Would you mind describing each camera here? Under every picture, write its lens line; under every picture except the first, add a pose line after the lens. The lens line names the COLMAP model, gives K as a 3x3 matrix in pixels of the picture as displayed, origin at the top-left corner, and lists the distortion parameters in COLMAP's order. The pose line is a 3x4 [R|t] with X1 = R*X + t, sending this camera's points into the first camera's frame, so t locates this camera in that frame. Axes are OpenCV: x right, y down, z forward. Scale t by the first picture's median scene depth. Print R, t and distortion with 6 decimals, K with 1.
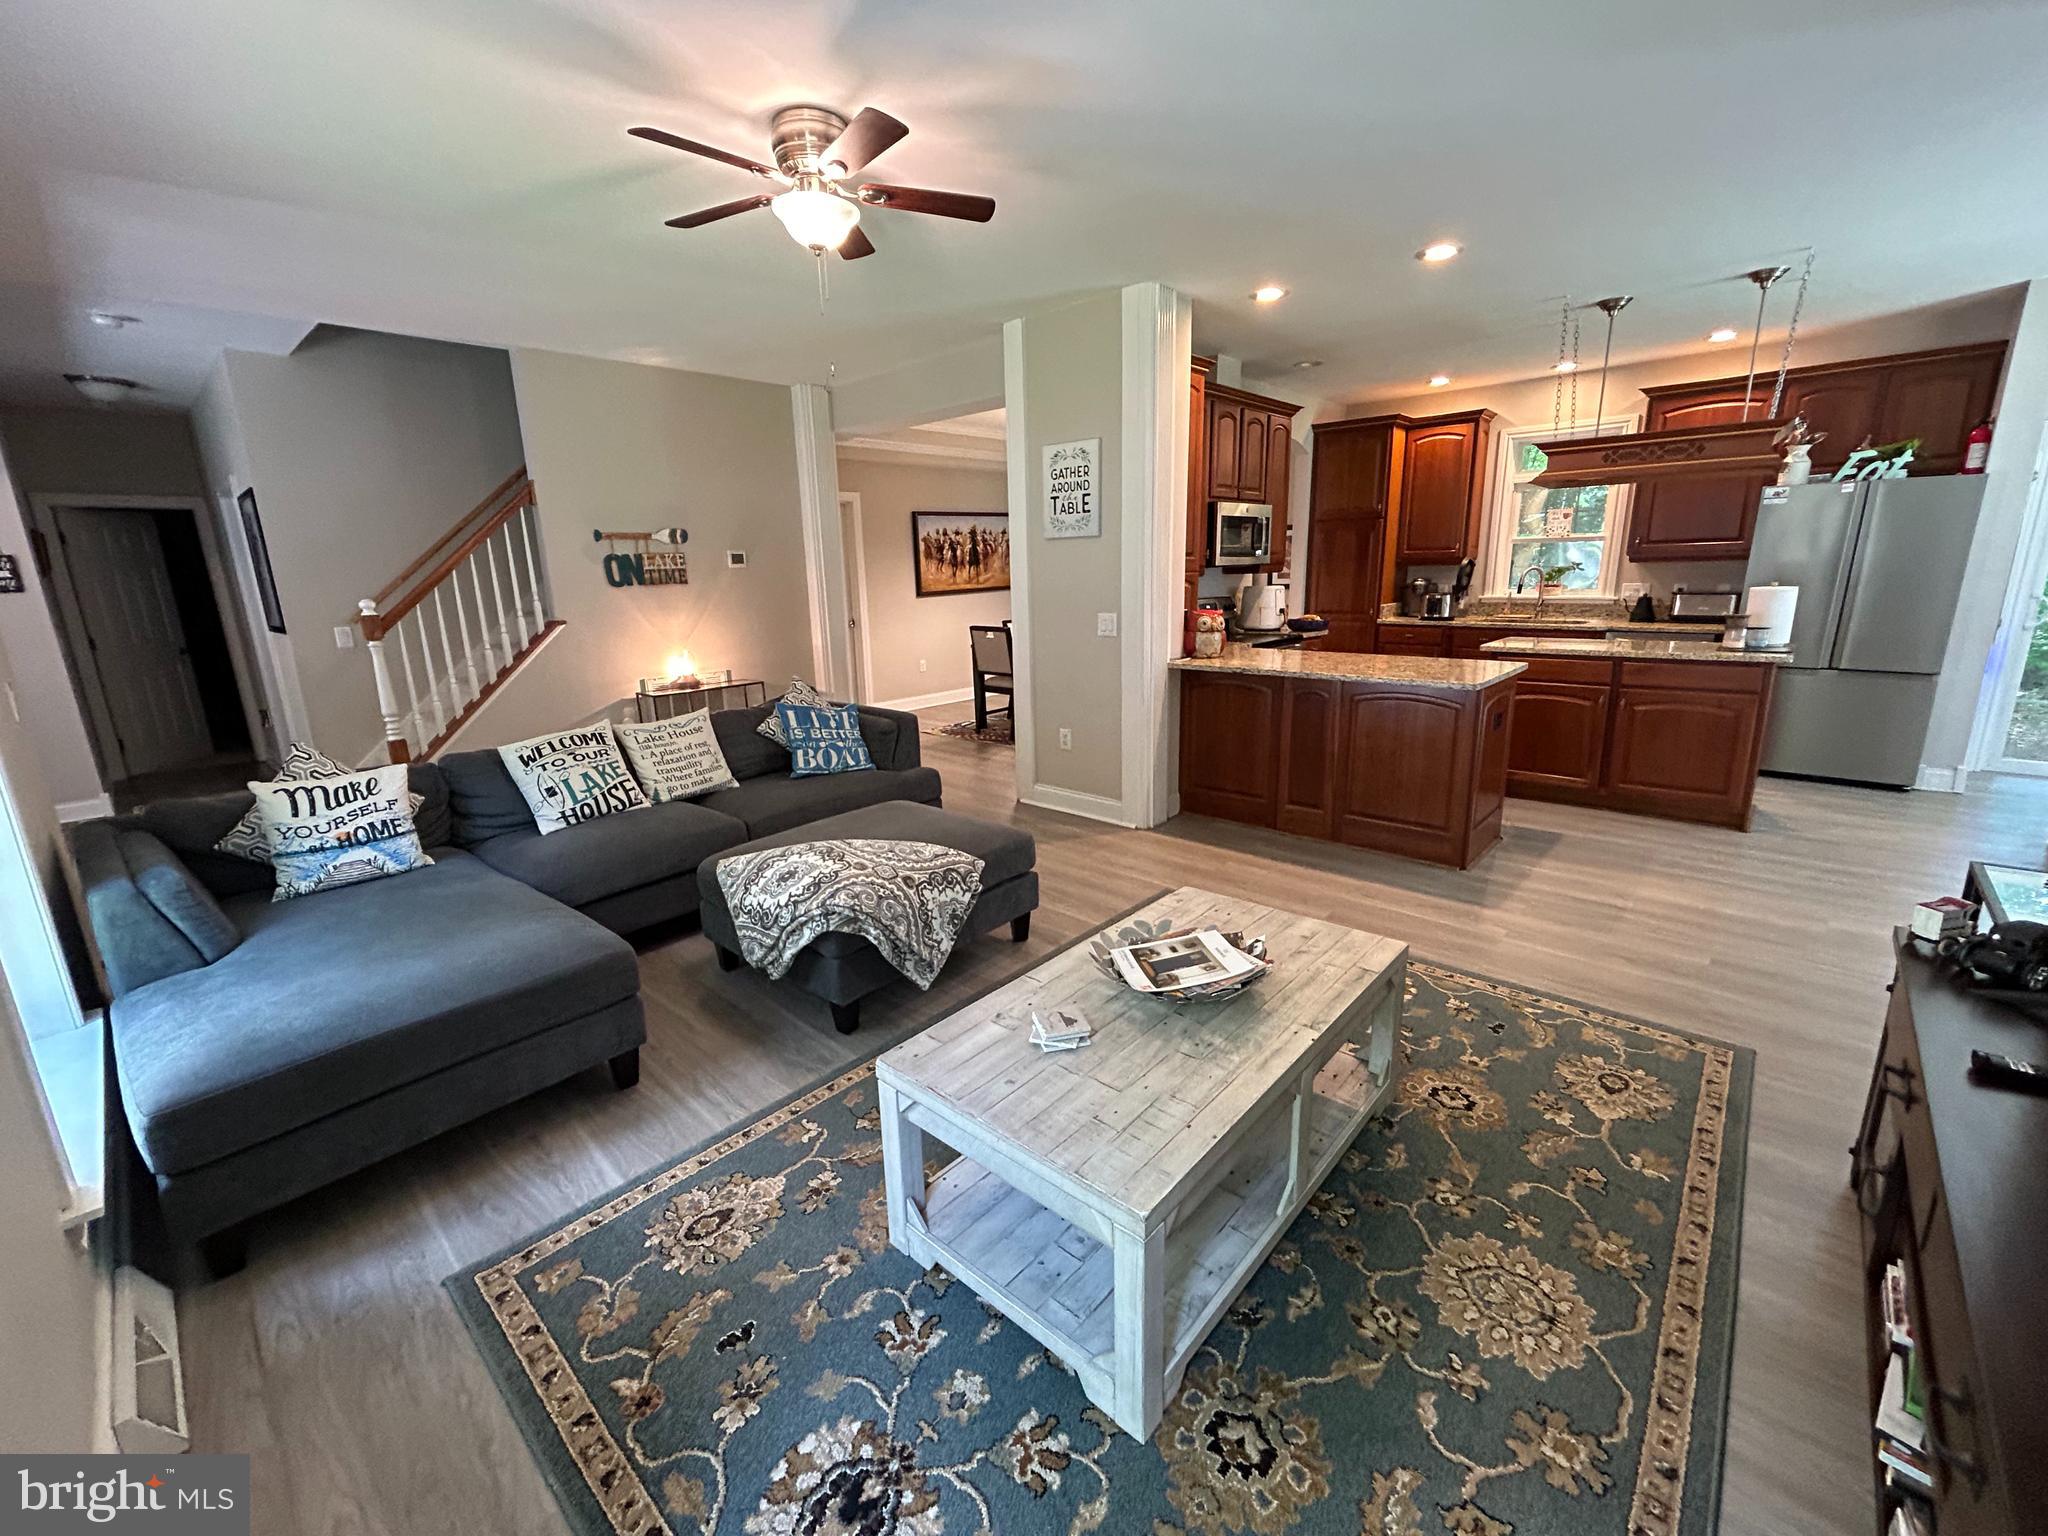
lens RADIAL K [[831.3, 0, 1021.3], [0, 831.3, 767.6], [0, 0, 1]] dist [-0.000682, 0.000372]
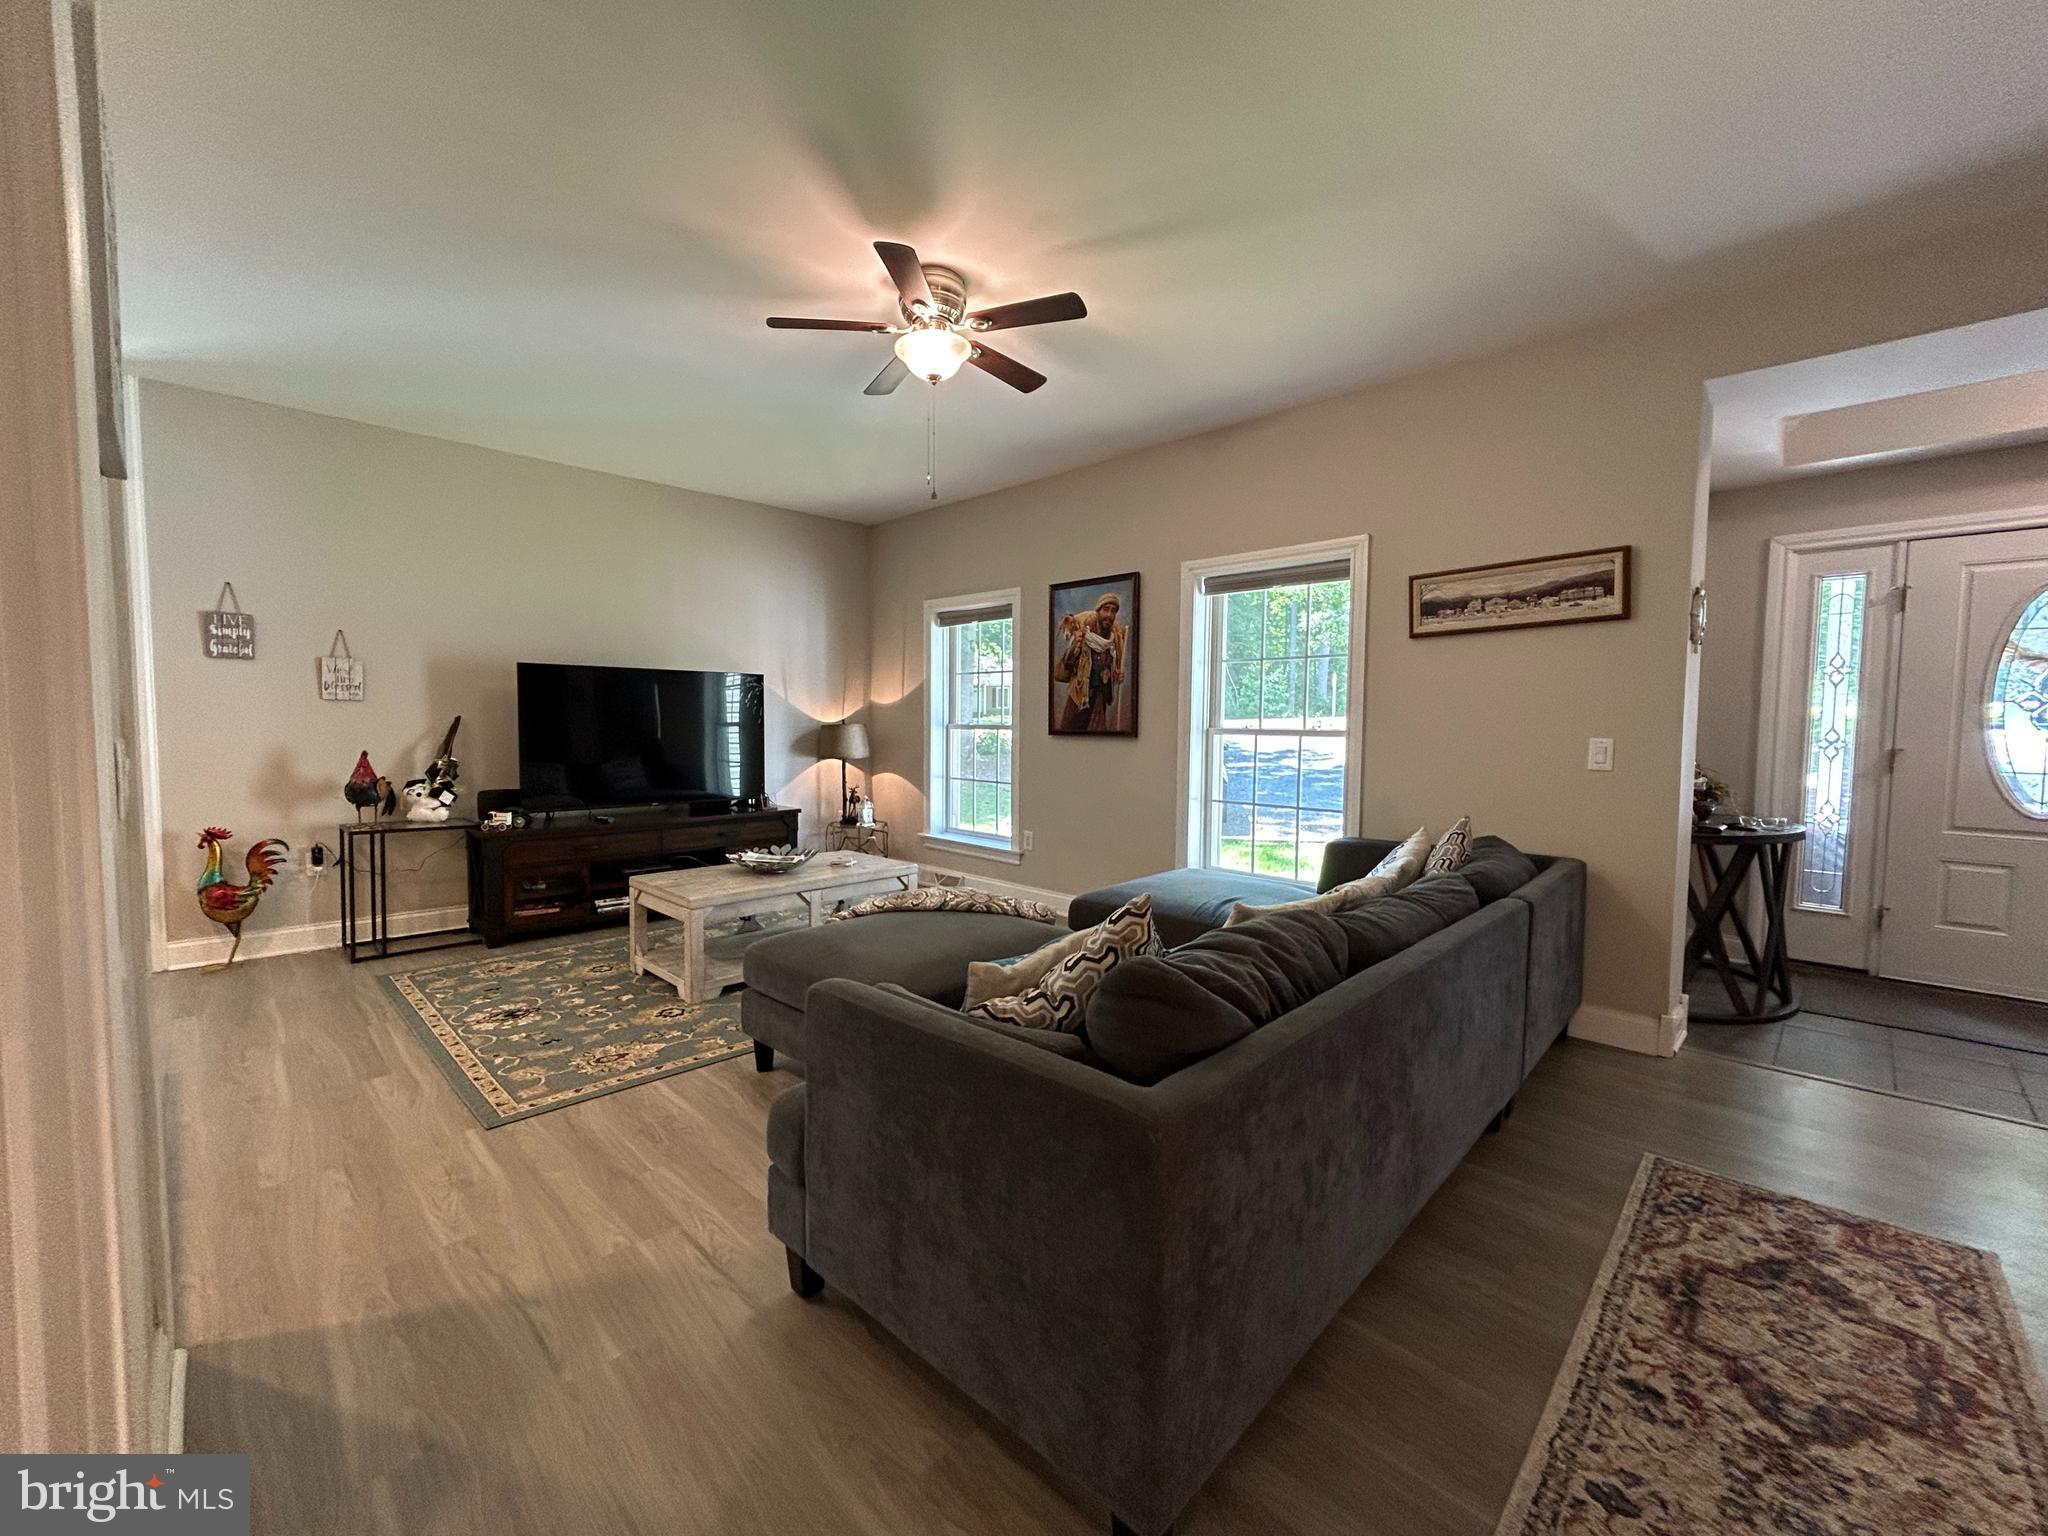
lens RADIAL K [[831.3, 0, 1017.6], [0, 831.3, 764.1], [0, 0, 1]] dist [-0.000682, 0.000372]
pose [[-0.998921, 0.014230, 0.044204, -0.213167], [0.026244, 0.958297, 0.284567, -0.236441], [-0.038311, 0.285420, -0.957637, 1.187729]]
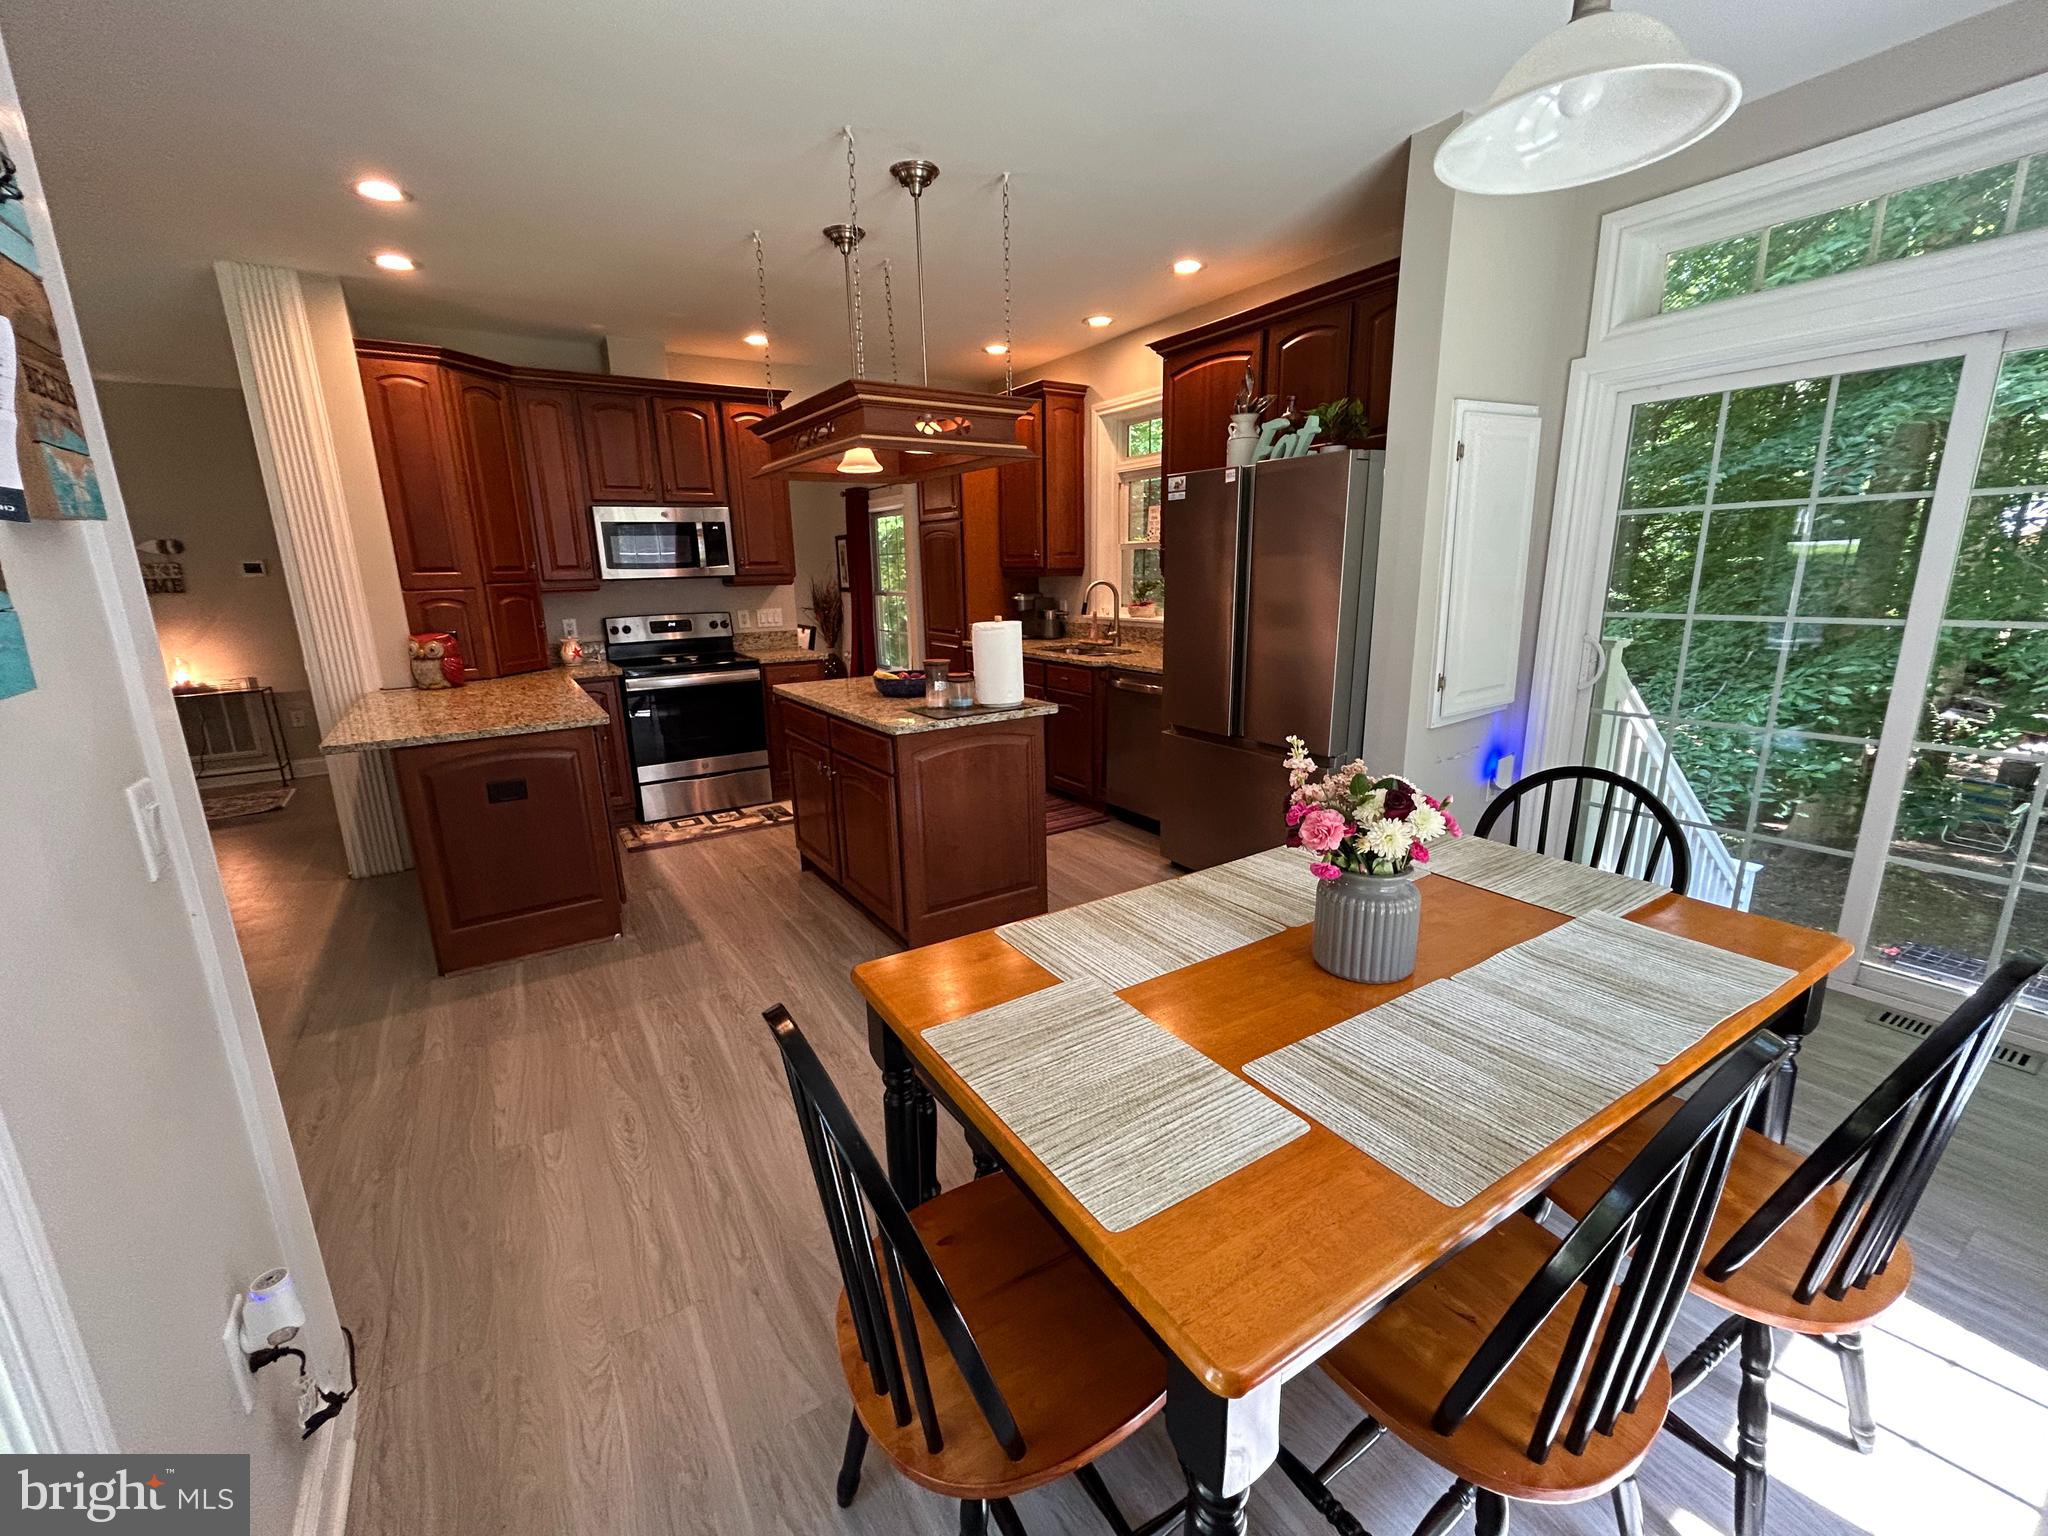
lens RADIAL K [[831.3, 0, 1019.0], [0, 831.3, 765.9], [0, 0, 1]] dist [-0.000682, 0.000372]
pose [[0.968423, 0.061412, -0.241633, 0.996087], [-0.060056, 0.998111, 0.012979, -0.096044], [0.241973, 0.001943, 0.970281, 0.293494]]
